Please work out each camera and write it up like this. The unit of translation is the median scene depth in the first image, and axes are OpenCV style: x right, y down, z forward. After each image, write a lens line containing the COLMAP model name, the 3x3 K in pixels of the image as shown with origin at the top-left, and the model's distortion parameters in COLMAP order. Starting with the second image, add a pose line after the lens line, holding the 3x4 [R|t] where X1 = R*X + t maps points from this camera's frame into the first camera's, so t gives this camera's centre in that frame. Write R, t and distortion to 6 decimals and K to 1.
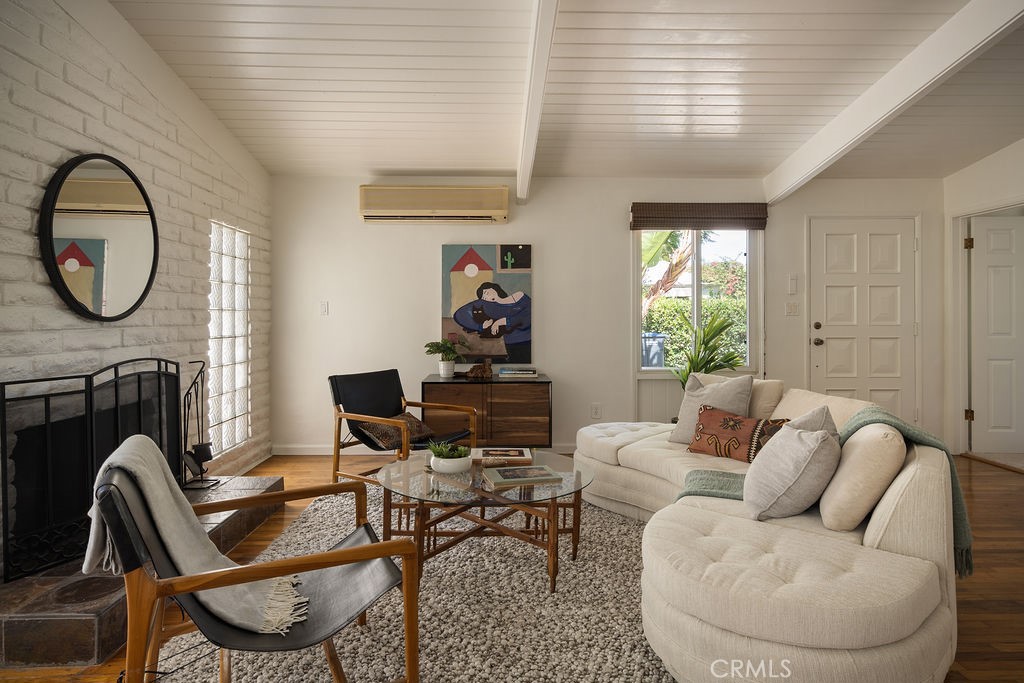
lens RADIAL K [[572.2, 0, 505.4], [0, 572.2, 316.0], [0, 0, 1]] dist [0.001630, -0.000275]
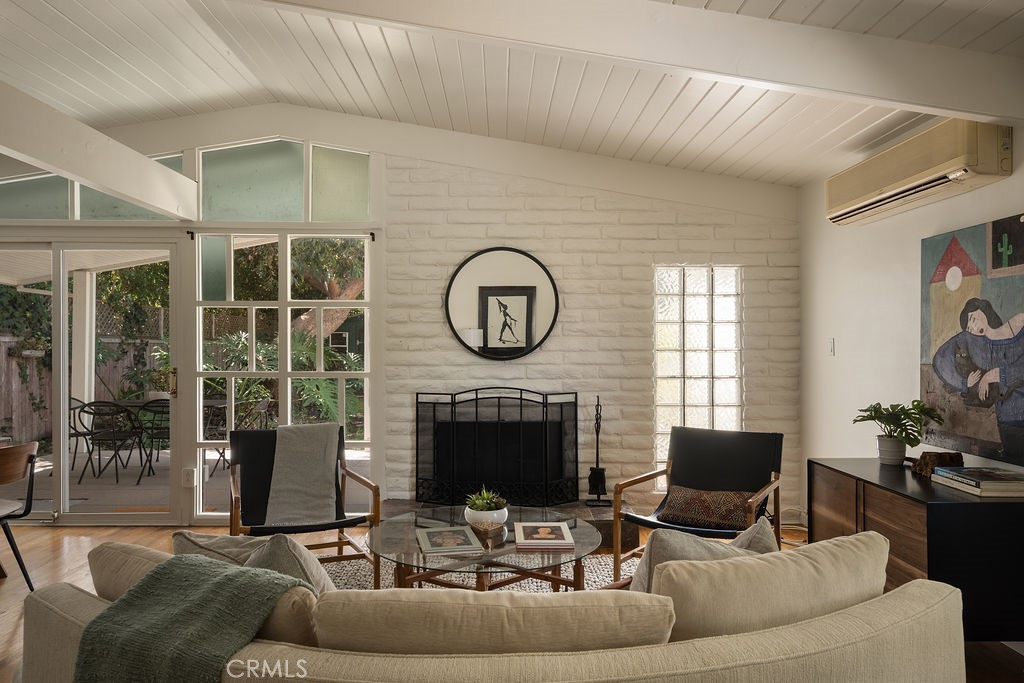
lens RADIAL K [[685.0, 0, 511.0], [0, 685.0, 337.1], [0, 0, 1]] dist [-0.003247, -0.000253]
pose [[-0.004970, -0.008965, -0.999947, 0.874657], [0.001547, 0.999959, -0.008972, -0.028030], [0.999986, -0.001591, -0.004956, 0.864887]]
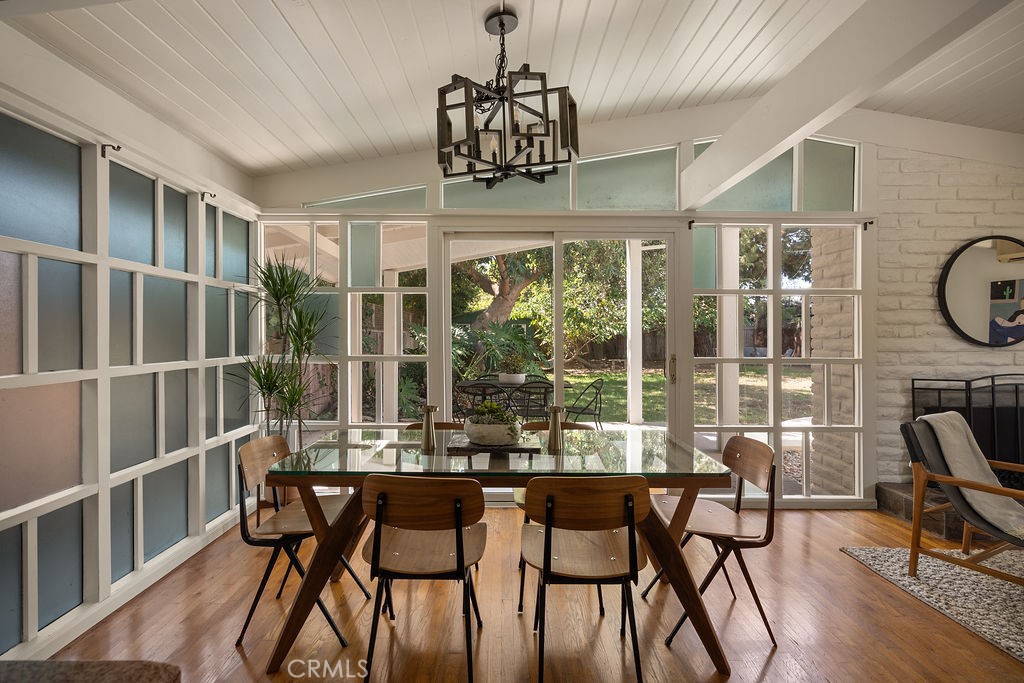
lens RADIAL K [[490.8, 0, 507.1], [0, 490.8, 334.6], [0, 0, 1]] dist [0.002511, 0.000667]
pose [[-0.019213, -0.007228, -0.999789, 0.503246], [0.000128, 0.999974, -0.007232, -0.011438], [0.999815, -0.000267, -0.019212, -0.198227]]
